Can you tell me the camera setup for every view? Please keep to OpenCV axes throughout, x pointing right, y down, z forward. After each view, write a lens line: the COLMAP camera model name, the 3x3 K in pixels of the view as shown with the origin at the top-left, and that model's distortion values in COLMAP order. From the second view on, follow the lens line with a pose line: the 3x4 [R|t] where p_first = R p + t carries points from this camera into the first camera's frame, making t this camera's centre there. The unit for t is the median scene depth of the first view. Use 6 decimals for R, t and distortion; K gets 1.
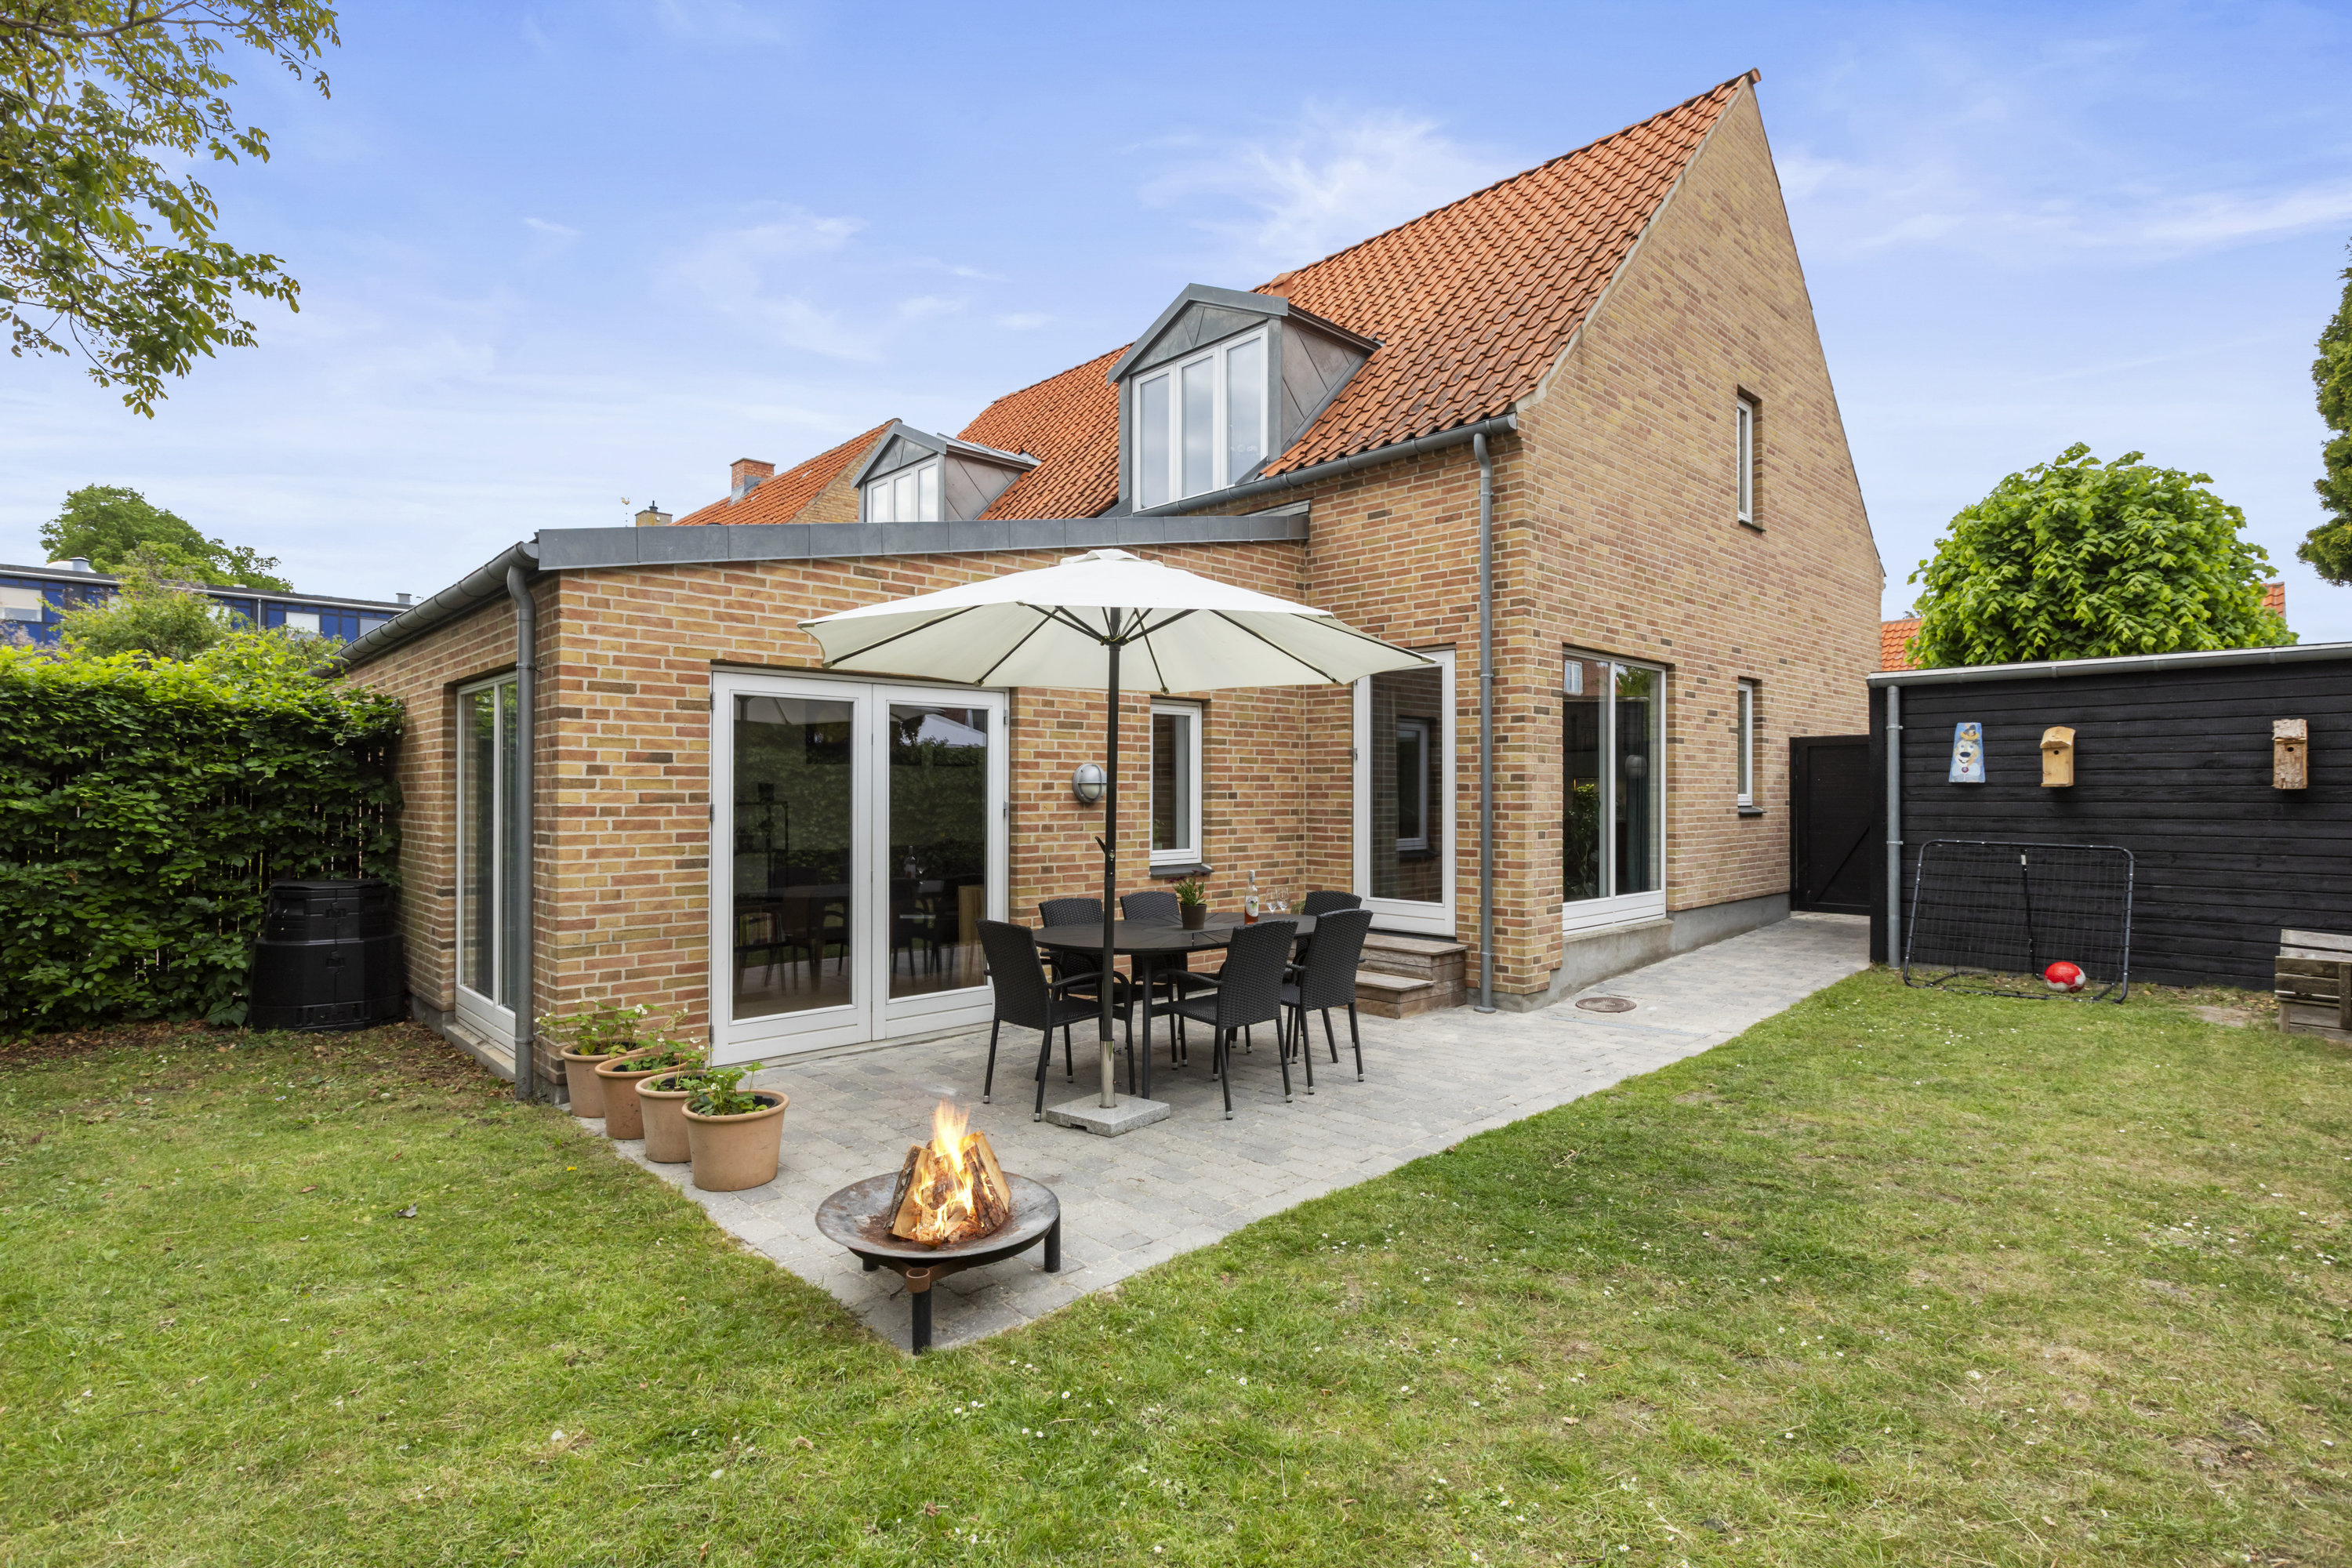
lens RADIAL K [[1149.0, 0, 1176.0], [0, 1149.0, 784.0], [0, 0, 1]] dist [0.003502, -0.000867]
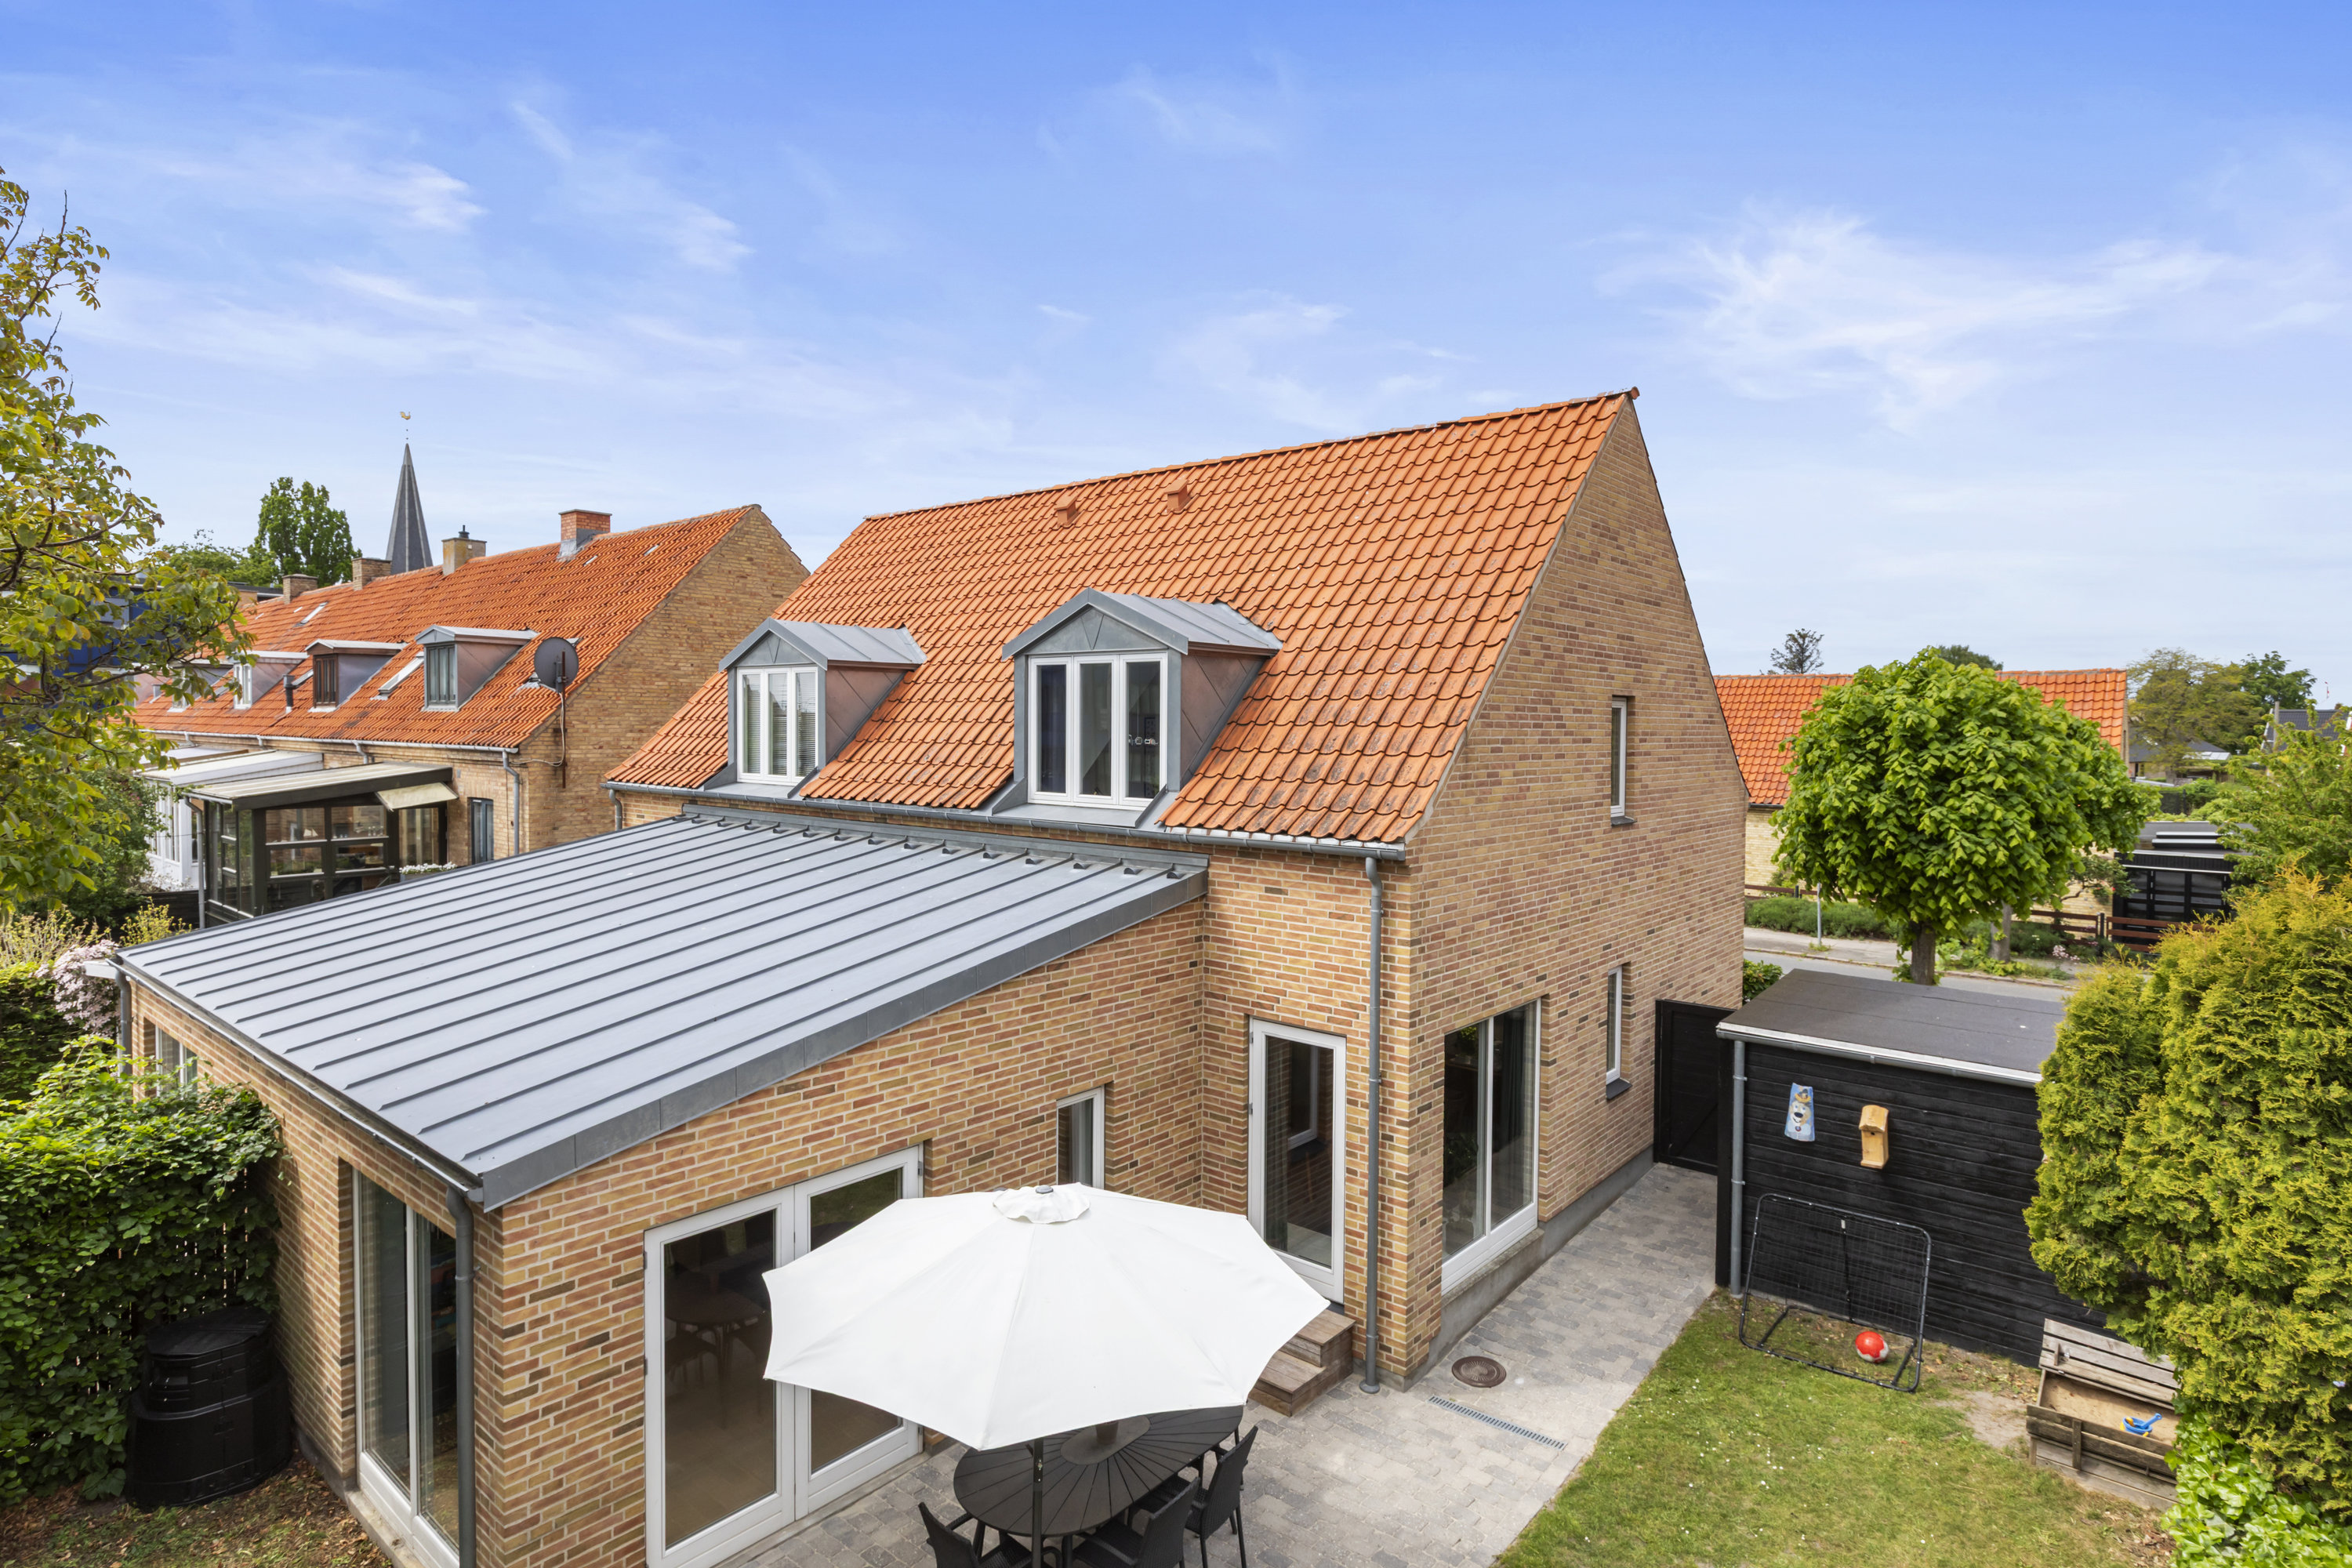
lens RADIAL K [[1239.0, 0, 1182.4], [0, 1239.0, 798.6], [0, 0, 1]] dist [0.001970, 0.000023]
pose [[0.994070, 0.001863, 0.108723, -0.027909], [-0.005883, 0.999310, 0.036667, -0.347567], [-0.108580, -0.037089, 0.993396, -0.097249]]
